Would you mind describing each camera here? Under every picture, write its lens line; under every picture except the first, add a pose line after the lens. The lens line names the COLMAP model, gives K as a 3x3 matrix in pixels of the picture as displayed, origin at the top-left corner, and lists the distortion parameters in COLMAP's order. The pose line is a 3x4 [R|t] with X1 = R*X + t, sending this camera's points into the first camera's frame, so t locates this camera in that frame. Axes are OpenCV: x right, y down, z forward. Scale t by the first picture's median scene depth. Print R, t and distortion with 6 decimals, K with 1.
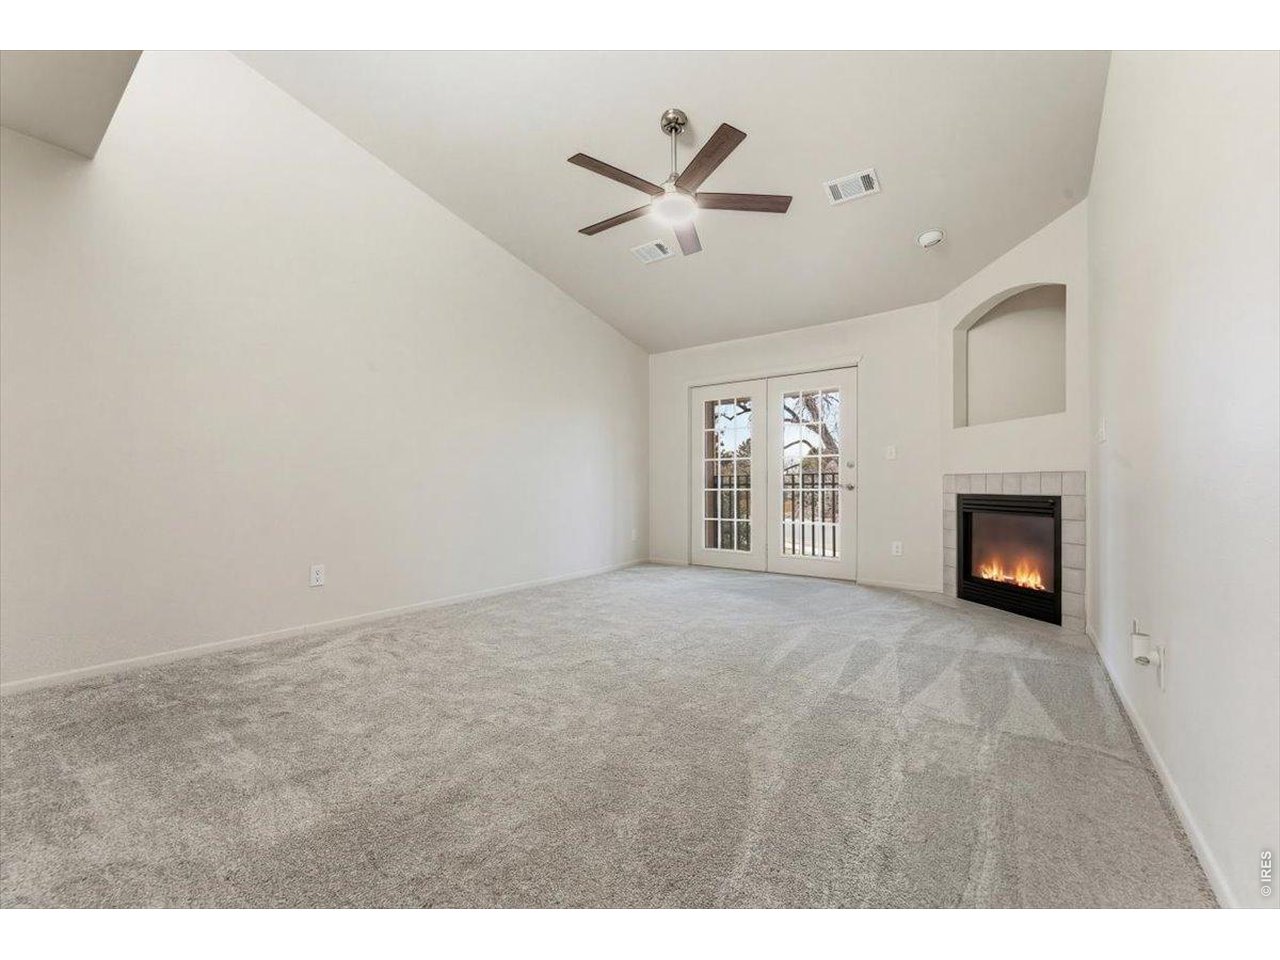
lens RADIAL K [[522.6, 0, 641.1], [0, 522.6, 484.0], [0, 0, 1]] dist [-0.000385, 0.000358]
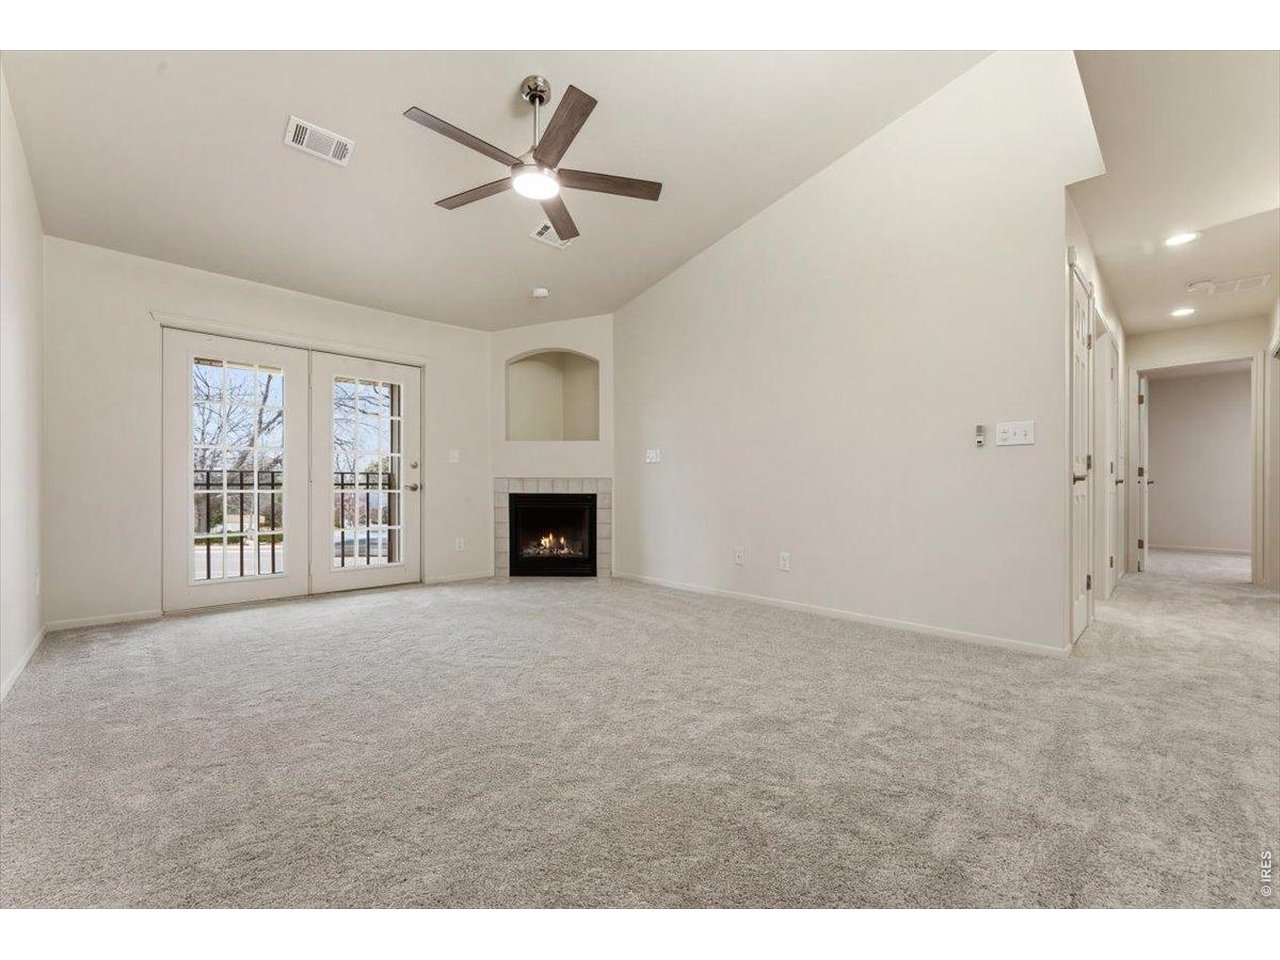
lens RADIAL K [[534.6, 0, 636.5], [0, 534.6, 491.8], [0, 0, 1]] dist [0.034931, 0.000116]
pose [[0.163327, -0.003587, 0.986565, -0.623382], [-0.006353, 0.999969, 0.004687, 0.006532], [-0.986552, -0.007033, 0.163299, 0.493325]]
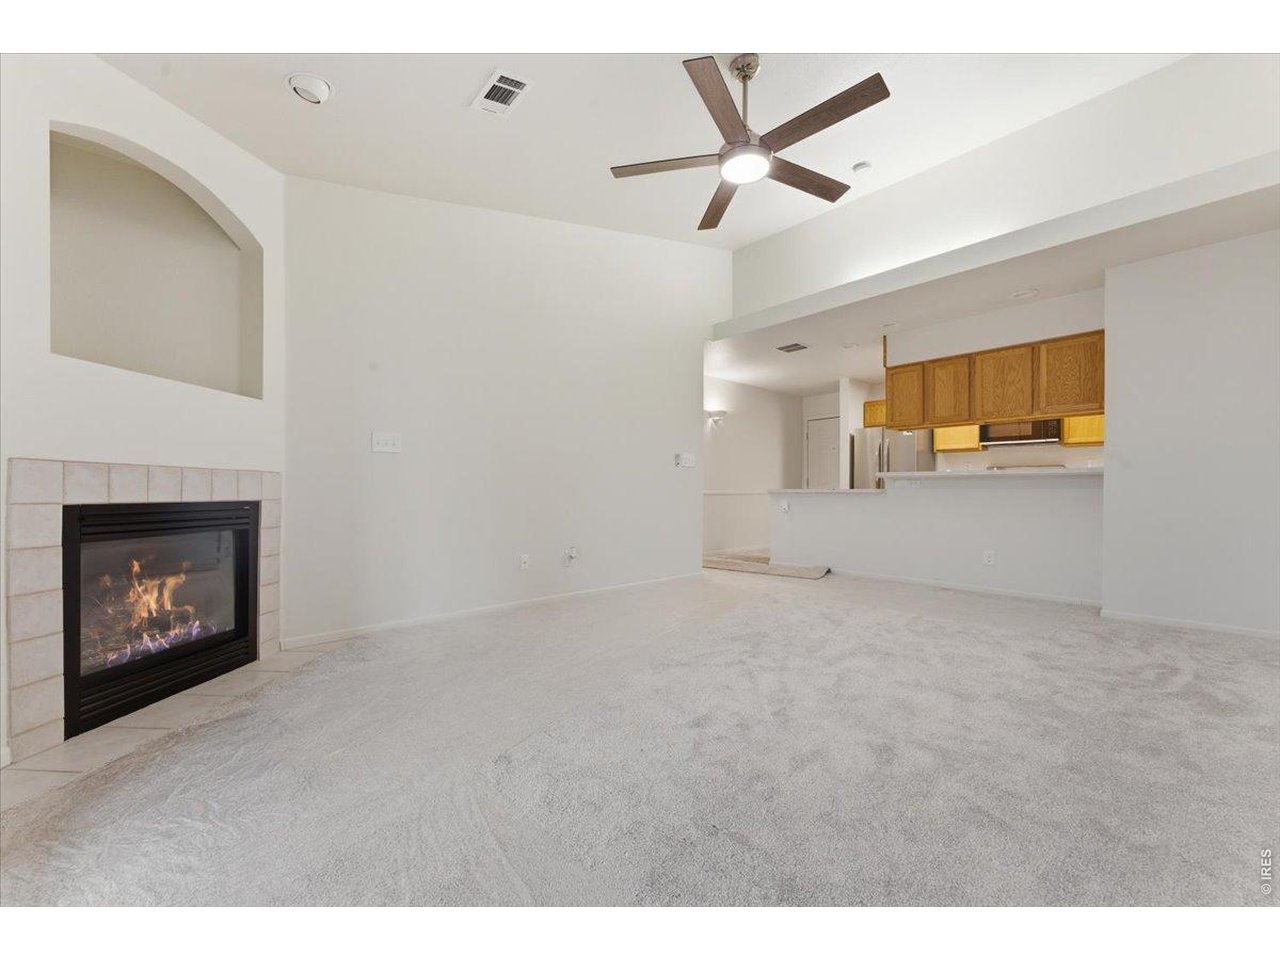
lens RADIAL K [[522.6, 0, 641.1], [0, 522.6, 484.0], [0, 0, 1]] dist [-0.000385, 0.000358]
pose [[-0.979528, 0.000980, 0.201305, 0.037191], [-0.002546, 0.999848, -0.017258, 0.007126], [-0.201291, -0.017417, -0.979377, 1.354844]]
